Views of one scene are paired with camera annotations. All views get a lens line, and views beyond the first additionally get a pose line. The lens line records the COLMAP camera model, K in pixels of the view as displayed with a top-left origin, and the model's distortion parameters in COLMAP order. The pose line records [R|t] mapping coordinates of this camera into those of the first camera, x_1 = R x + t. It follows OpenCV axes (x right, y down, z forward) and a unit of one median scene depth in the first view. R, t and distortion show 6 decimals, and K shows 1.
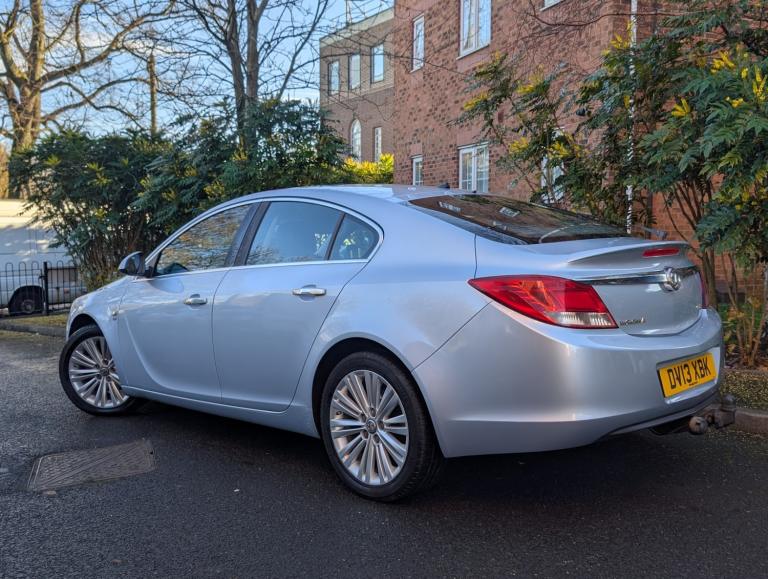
lens RADIAL K [[758.9, 0, 399.8], [0, 758.9, 288.2], [0, 0, 1]] dist [0.063738, -0.138695]
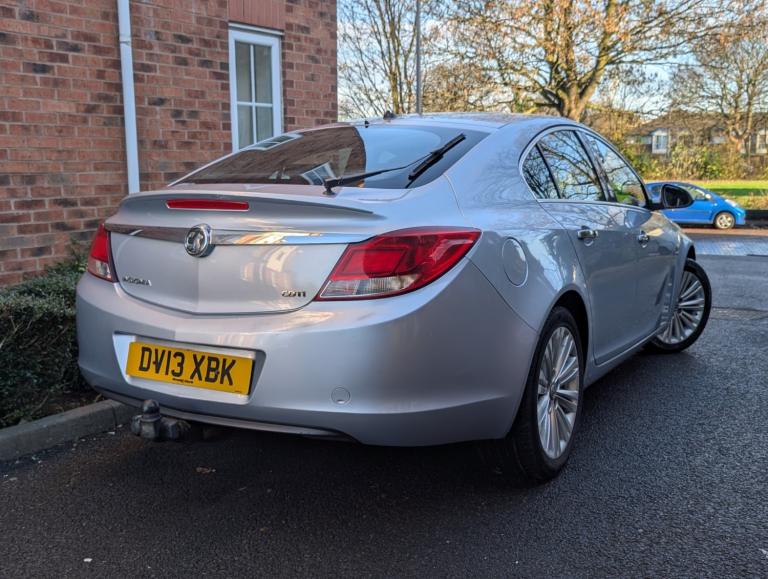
lens RADIAL K [[766.4, 0, 384.0], [0, 766.4, 289.5], [0, 0, 1]] dist [0.013117, -0.008692]
pose [[0.244086, 0.173746, -0.954062, 0.898087], [-0.062169, 0.984599, 0.163402, -0.079257], [0.967759, 0.019428, 0.251129, 0.785983]]
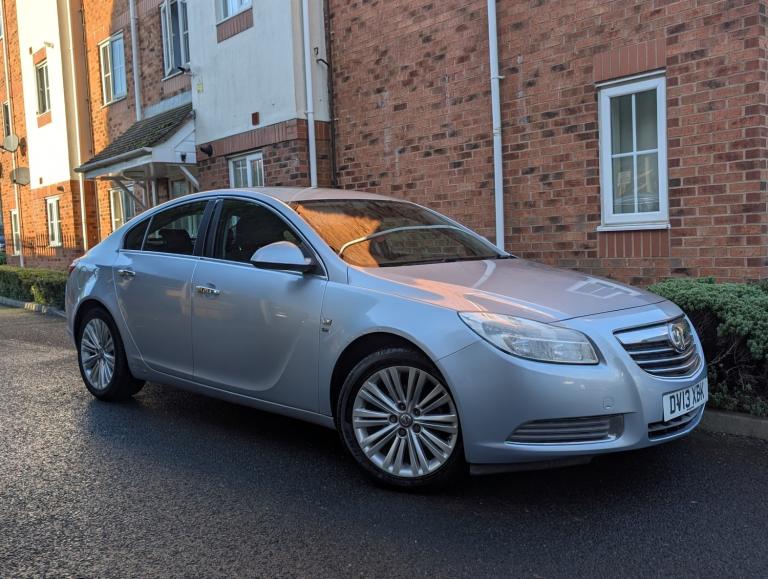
lens RADIAL K [[756.8, 0, 379.5], [0, 756.8, 288.5], [0, 0, 1]] dist [0.093213, -0.231364]
pose [[-0.998168, 0.056457, -0.021774, -0.171112], [0.053343, 0.990871, 0.123809, -0.127815], [0.028565, 0.122421, -0.992067, 2.443040]]
